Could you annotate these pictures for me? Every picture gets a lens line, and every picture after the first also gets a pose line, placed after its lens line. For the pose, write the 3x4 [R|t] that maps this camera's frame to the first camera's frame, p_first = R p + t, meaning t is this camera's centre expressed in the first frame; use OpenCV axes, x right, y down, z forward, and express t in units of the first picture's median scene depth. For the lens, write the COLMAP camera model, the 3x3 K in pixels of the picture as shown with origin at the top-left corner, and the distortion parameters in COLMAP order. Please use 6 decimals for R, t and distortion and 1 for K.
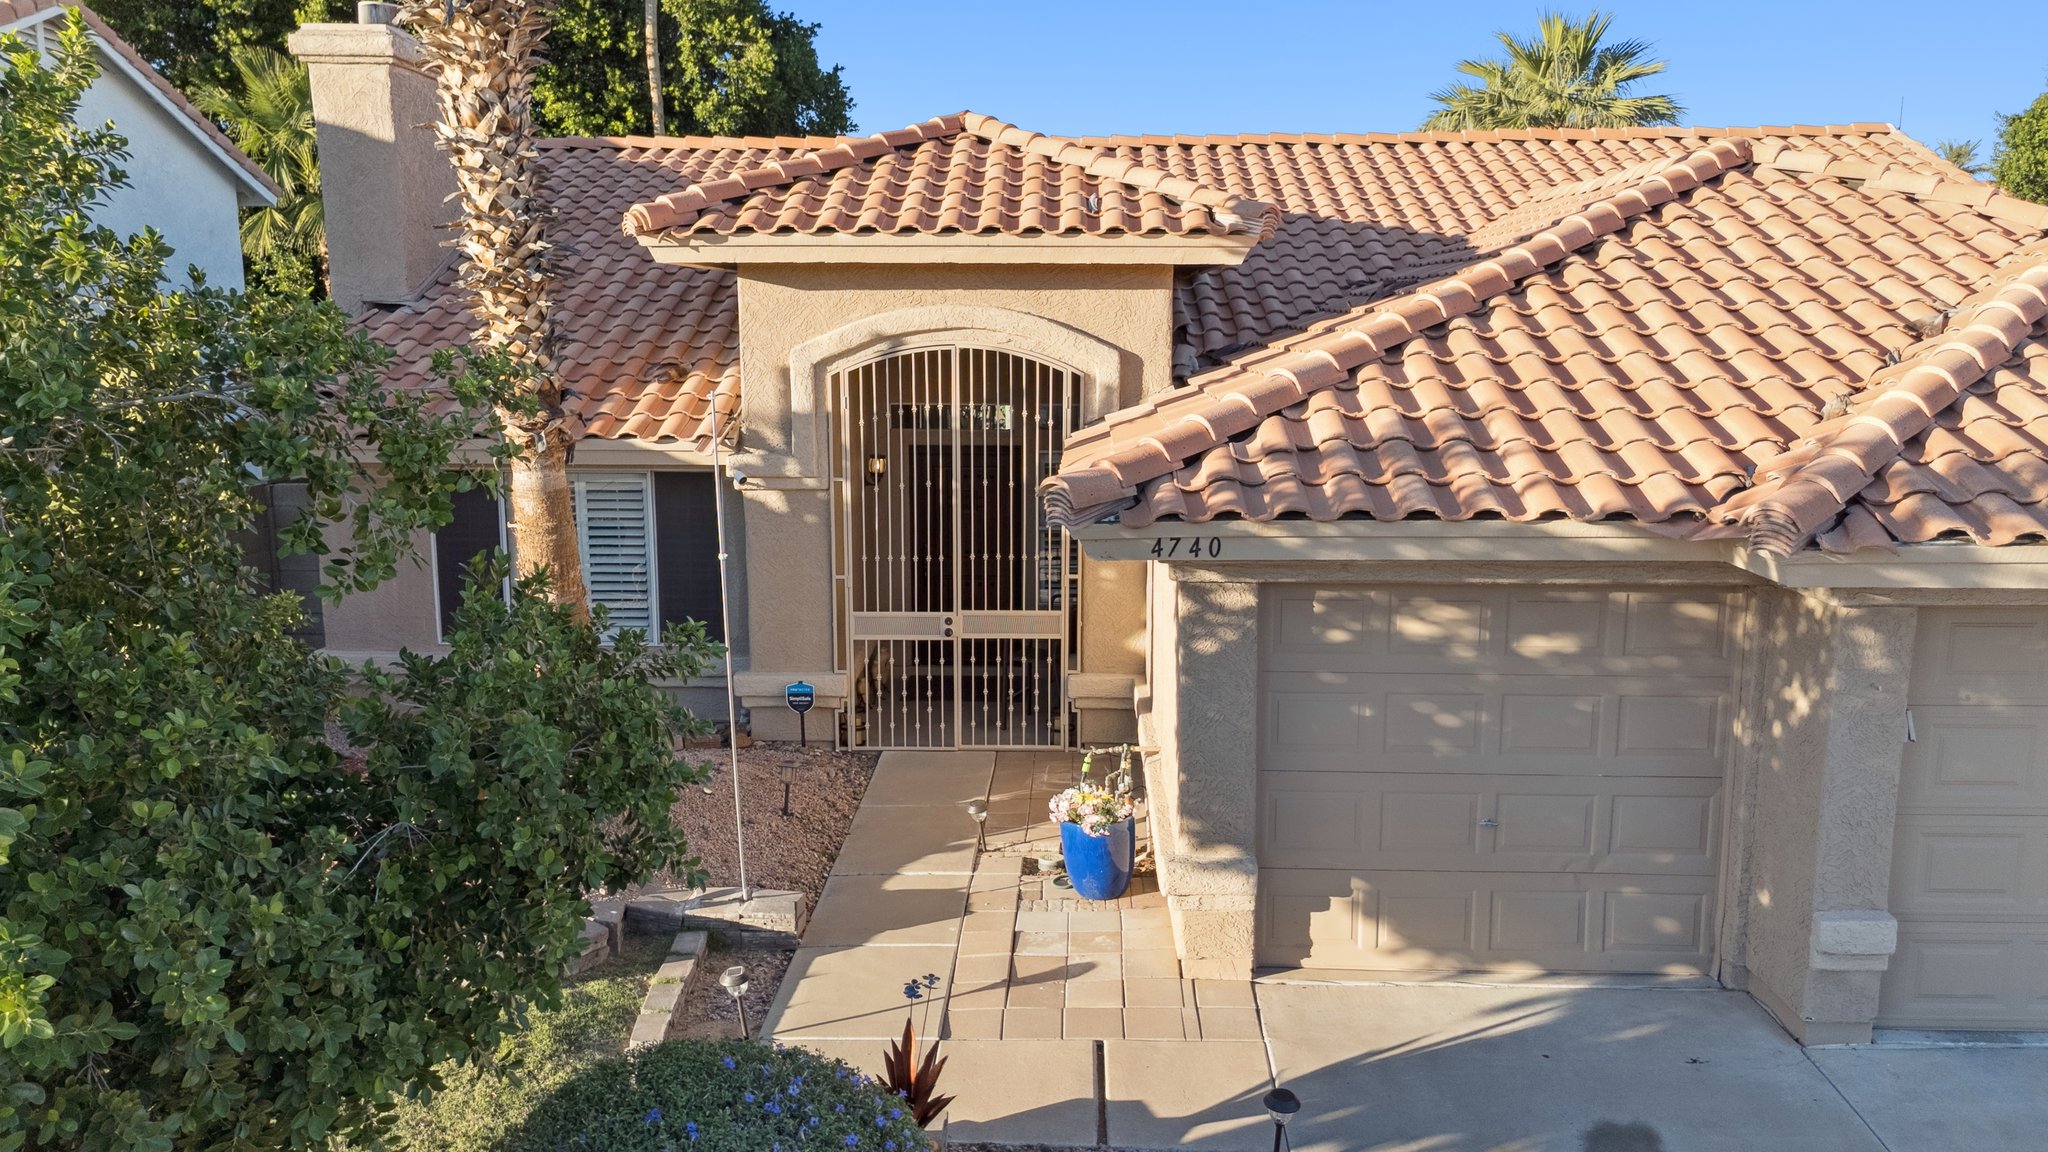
lens RADIAL K [[1501.4, 0, 1004.7], [0, 1501.4, 593.5], [0, 0, 1]] dist [0.029948, -0.005166]
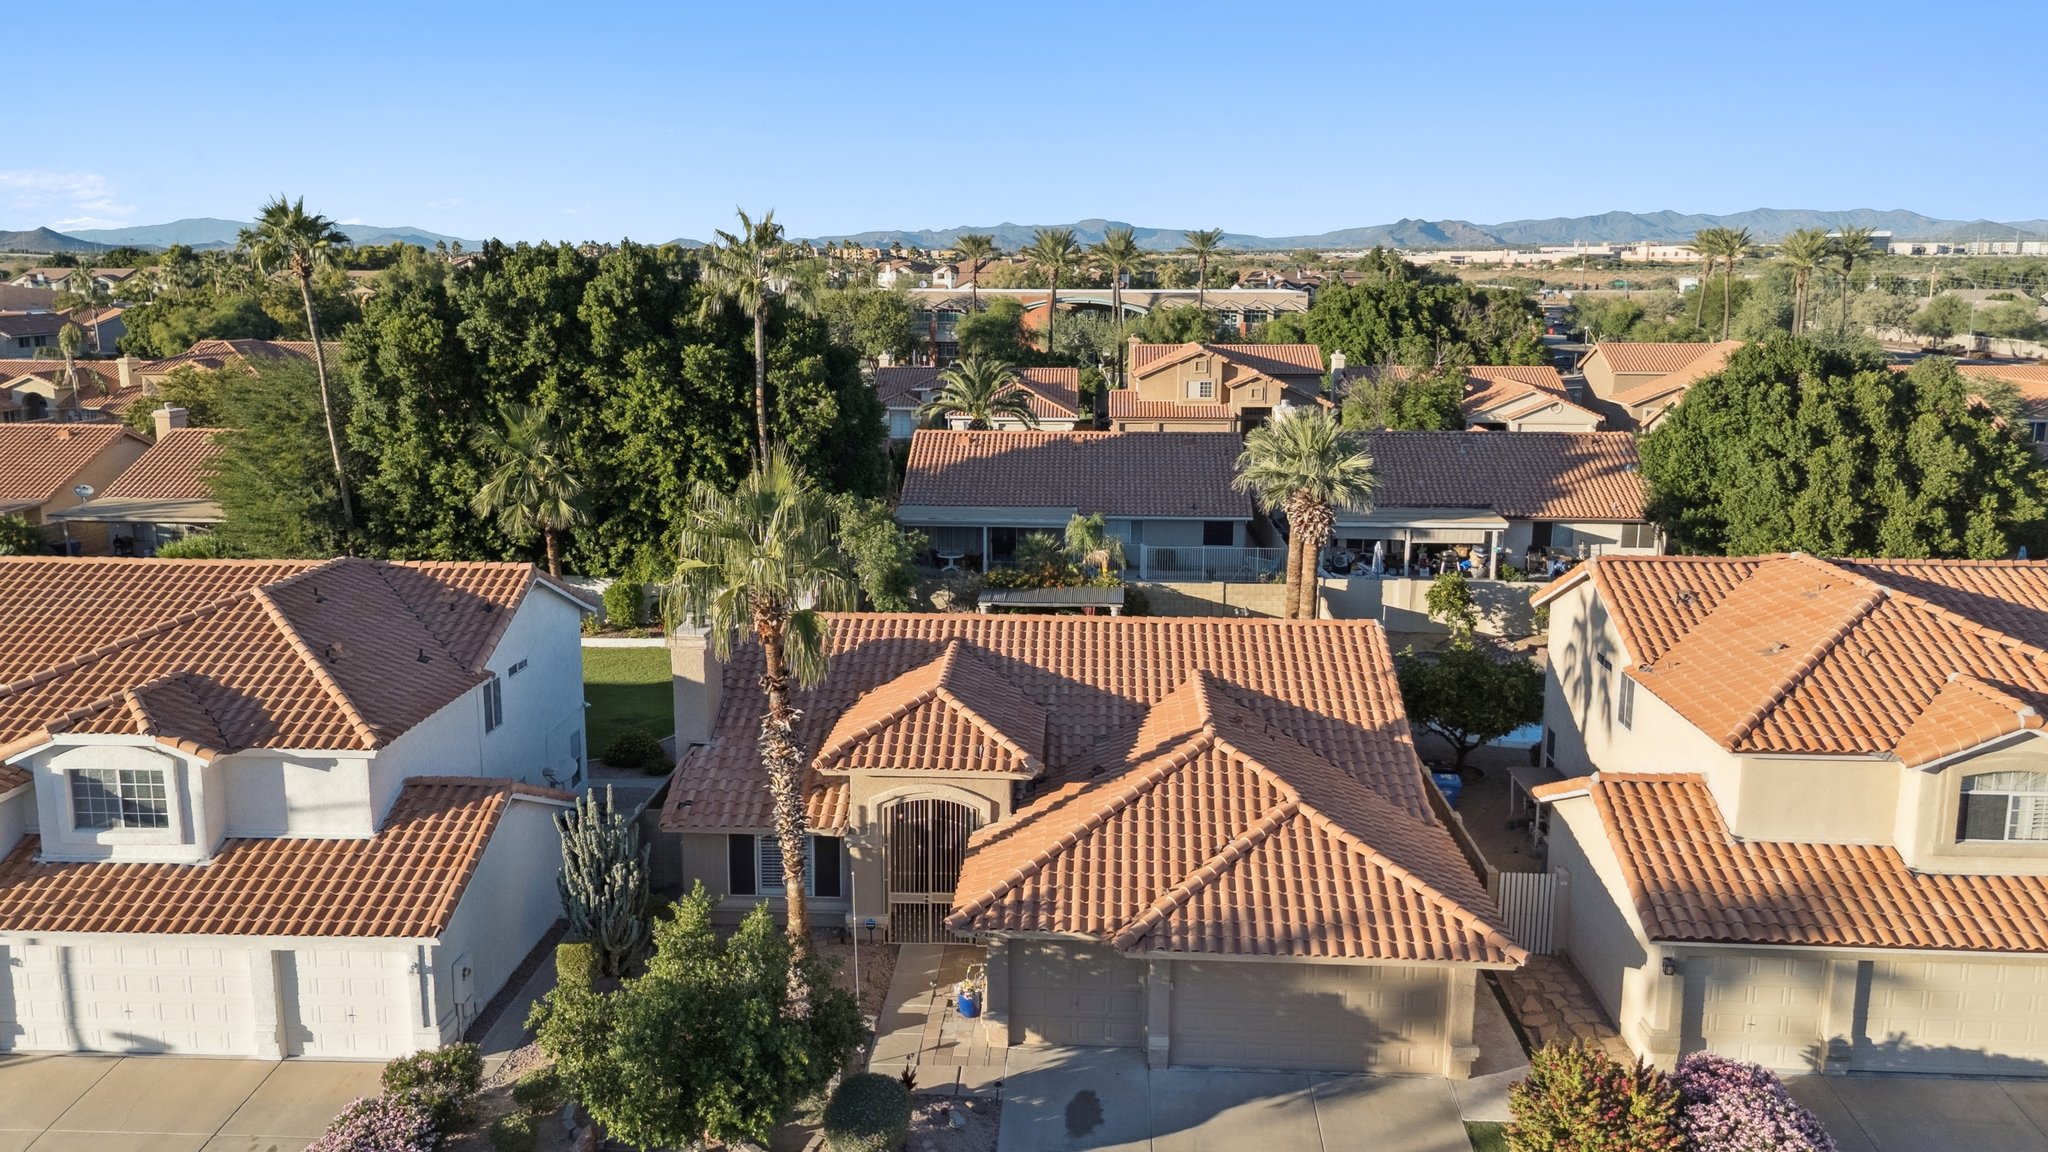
lens RADIAL K [[1501.4, 0, 1019.7], [0, 1501.4, 586.9], [0, 0, 1]] dist [0.029948, -0.005166]
pose [[0.999946, 0.009442, -0.004315, 0.133104], [-0.009311, 0.999520, 0.029539, -0.610977], [0.004592, -0.029497, 0.999554, -1.640224]]
